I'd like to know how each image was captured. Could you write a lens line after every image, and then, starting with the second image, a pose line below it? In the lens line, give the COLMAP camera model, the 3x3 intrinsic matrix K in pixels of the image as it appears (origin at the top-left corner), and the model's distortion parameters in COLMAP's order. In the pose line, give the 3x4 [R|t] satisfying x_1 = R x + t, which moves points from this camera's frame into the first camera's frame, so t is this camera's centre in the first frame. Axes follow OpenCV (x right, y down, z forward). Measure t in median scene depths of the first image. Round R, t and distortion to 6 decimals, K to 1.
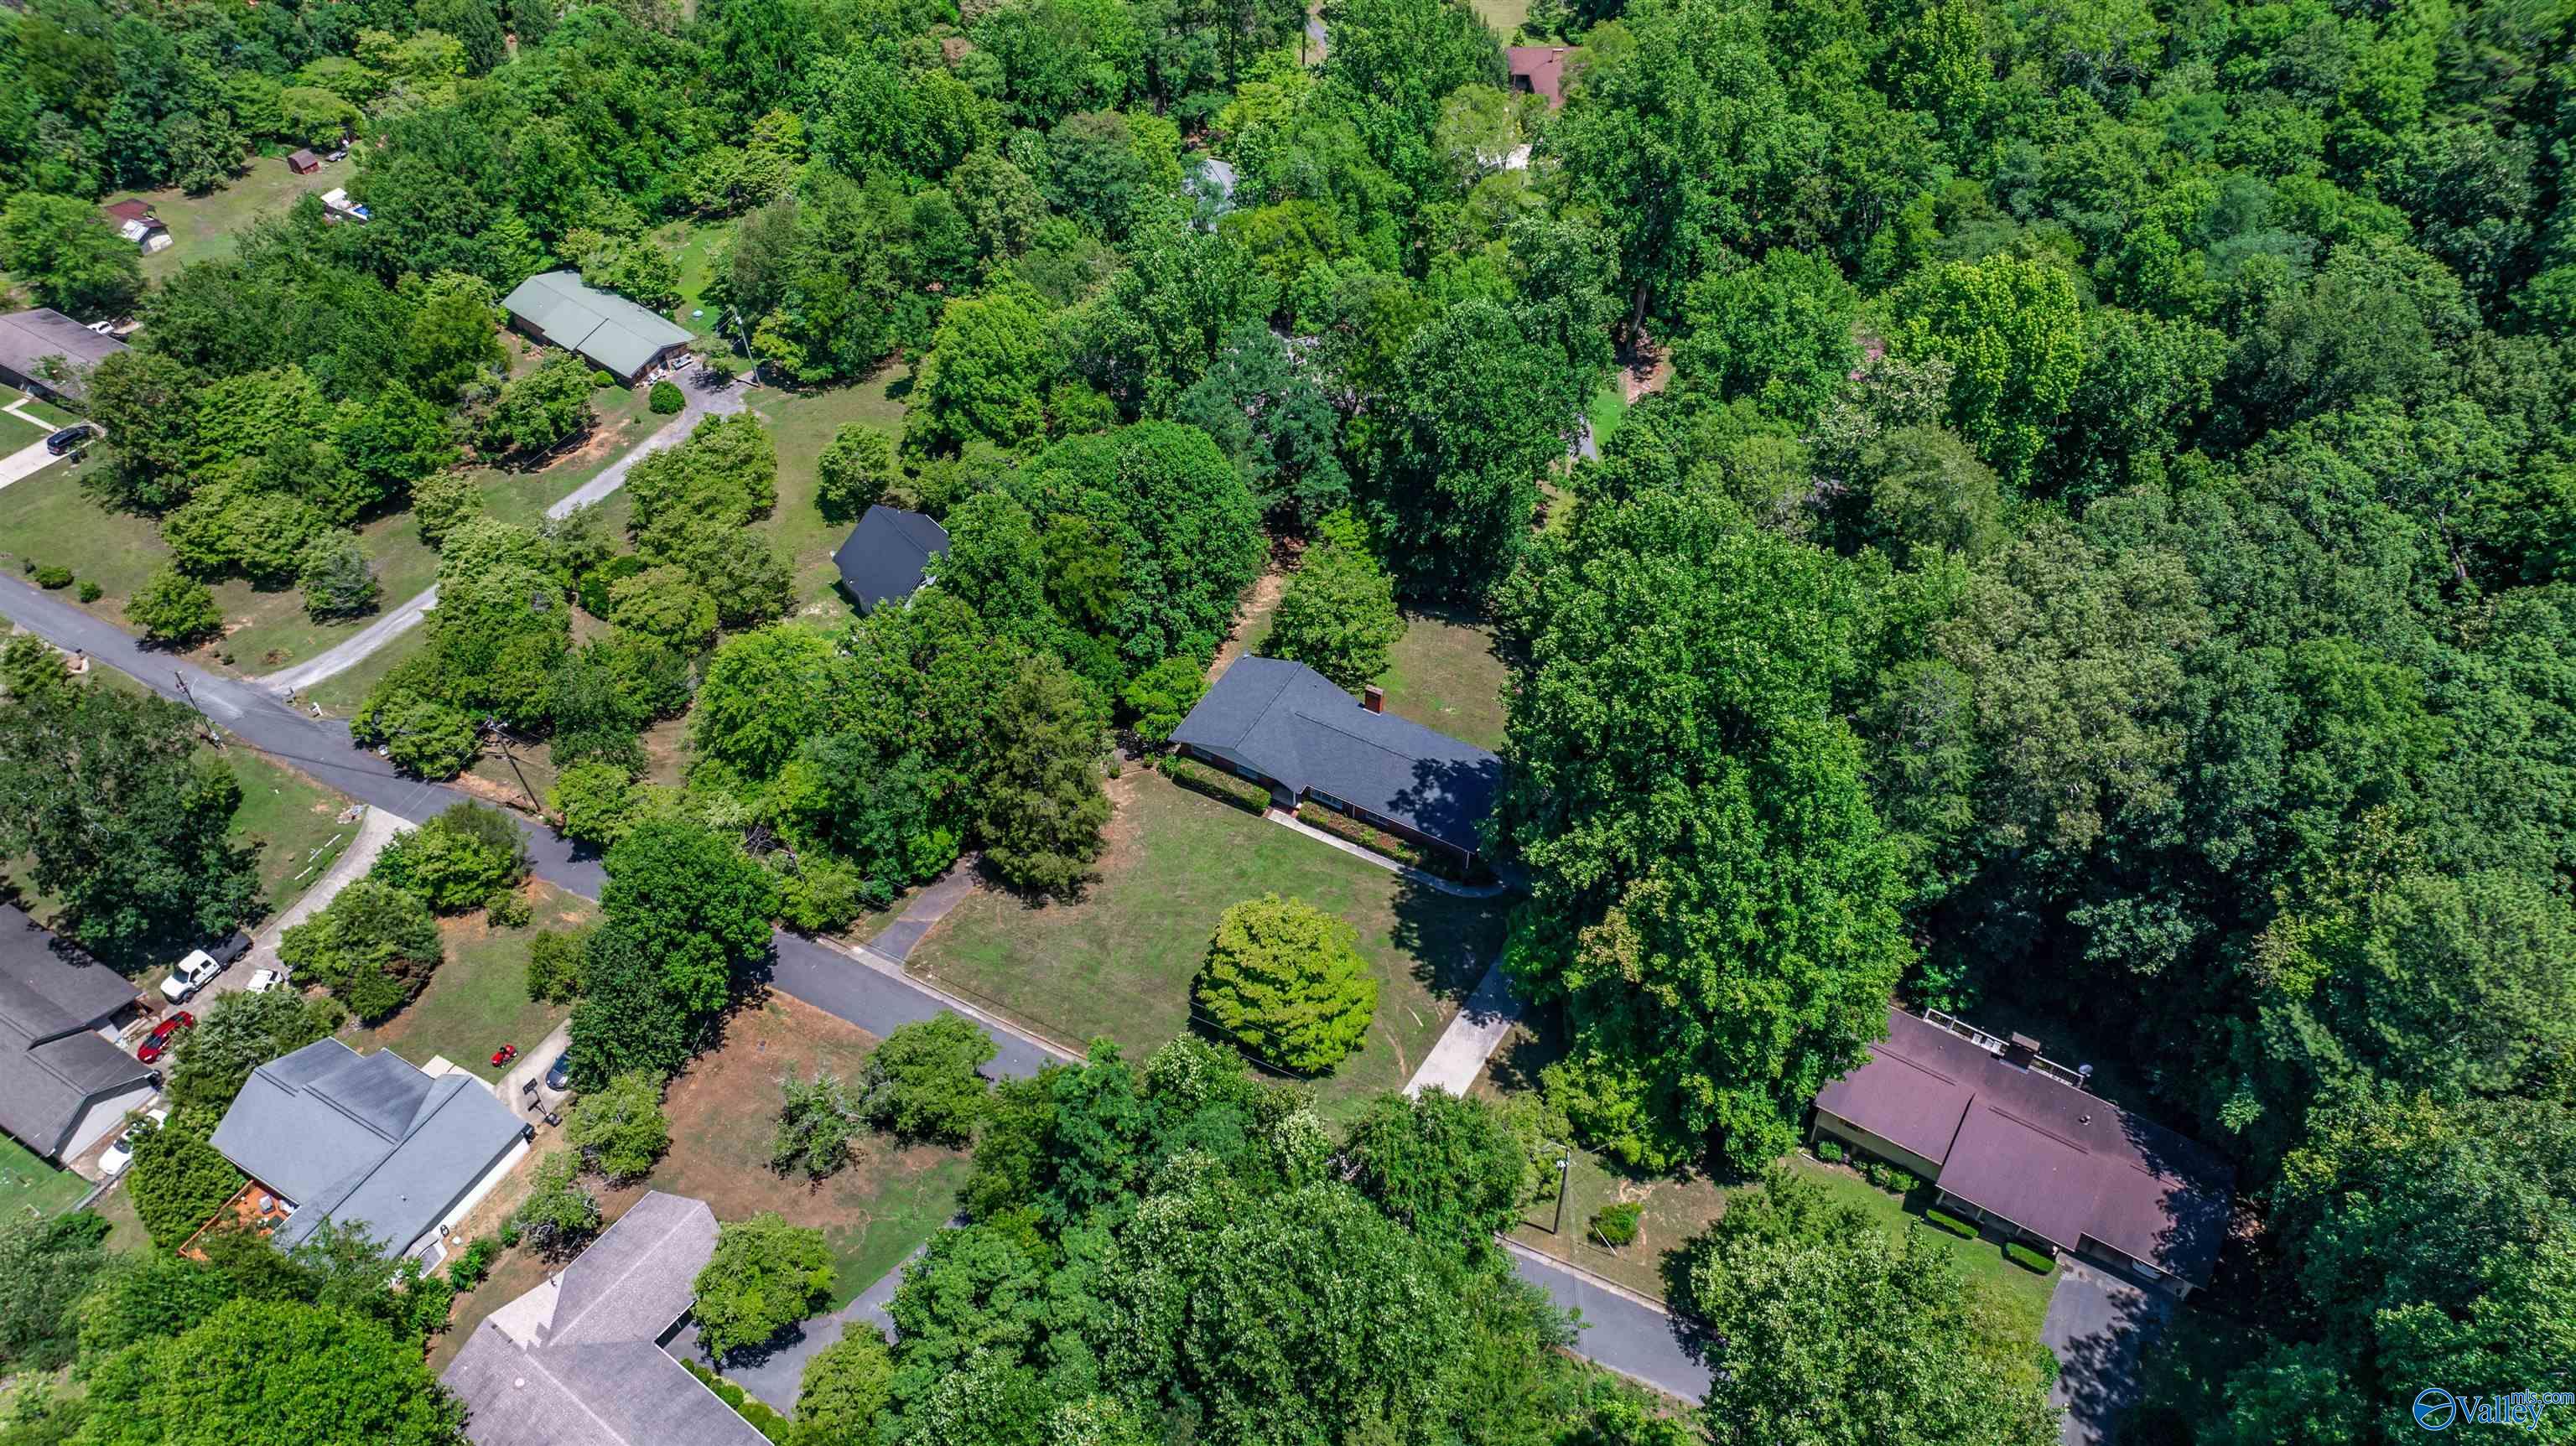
lens RADIAL K [[1841.9, 0, 1282.7], [0, 1841.9, 732.1], [0, 0, 1]] dist [-0.025317, -0.003072]
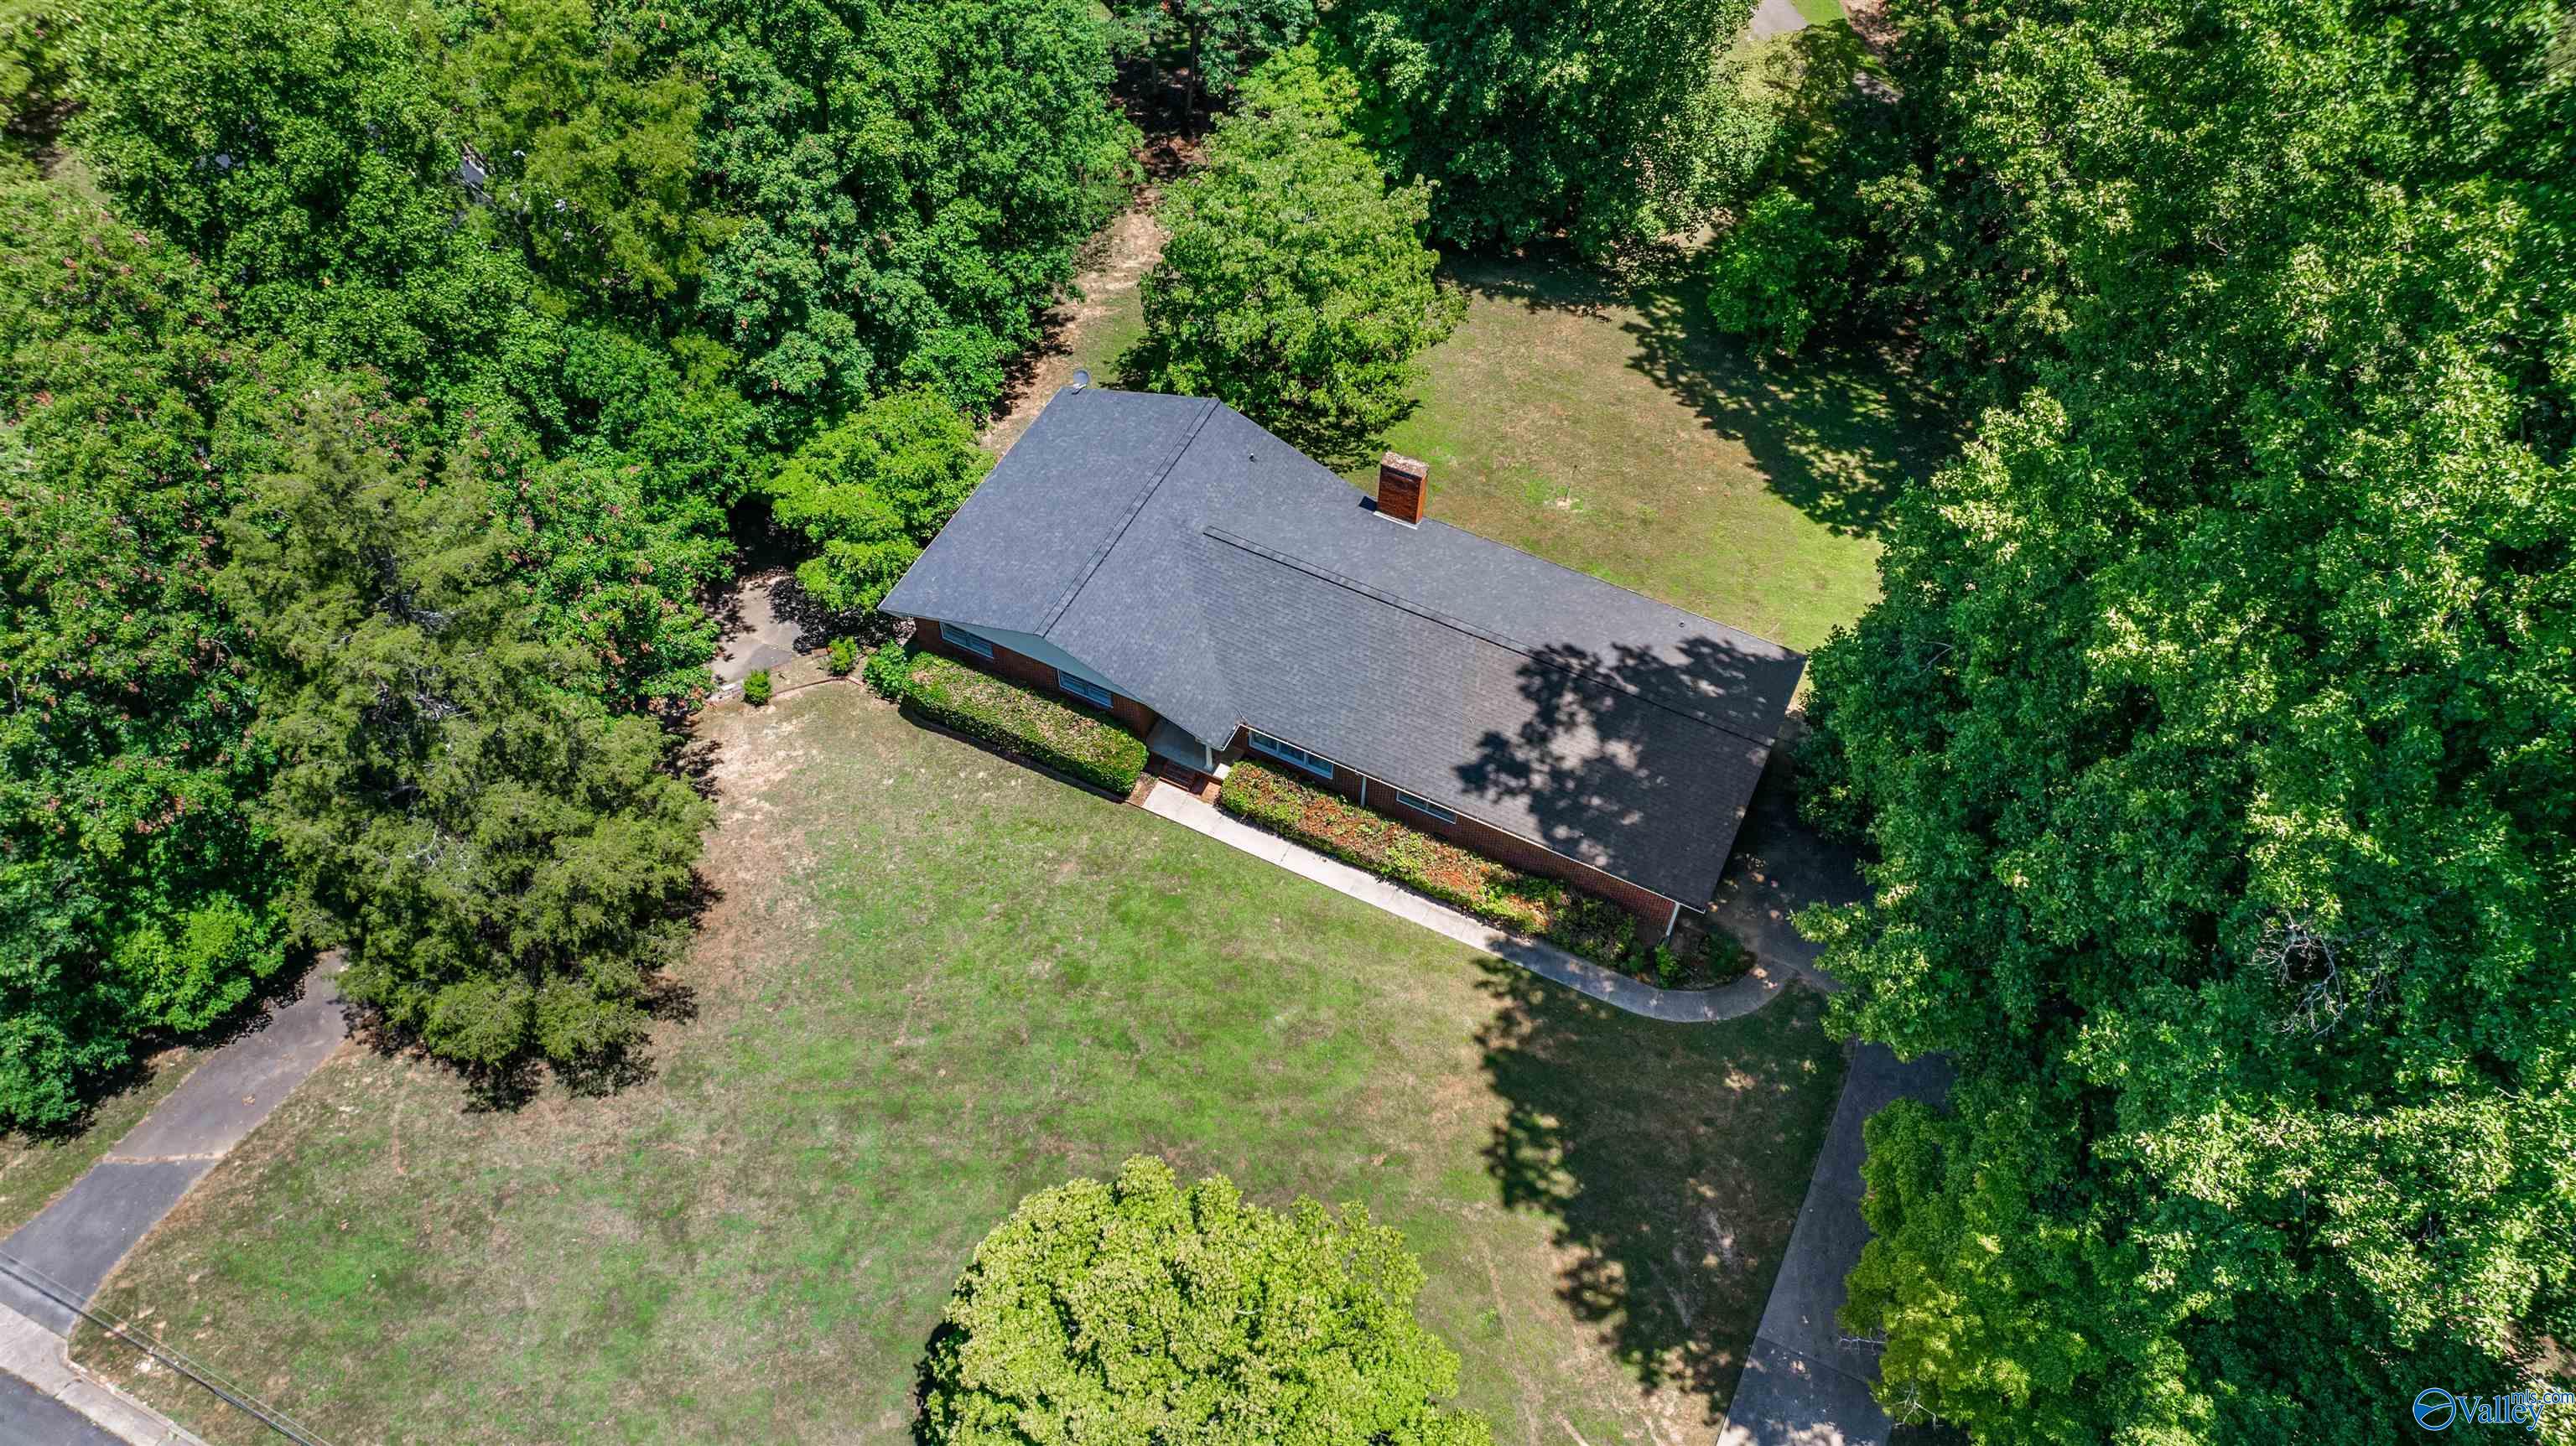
lens RADIAL K [[1841.9, 0, 1282.7], [0, 1841.9, 732.1], [0, 0, 1]] dist [-0.025317, -0.003072]
pose [[0.998607, -0.033269, 0.040944, 0.006194], [0.027357, 0.990149, 0.137321, -0.021066], [-0.045110, -0.136009, 0.989680, 0.607699]]
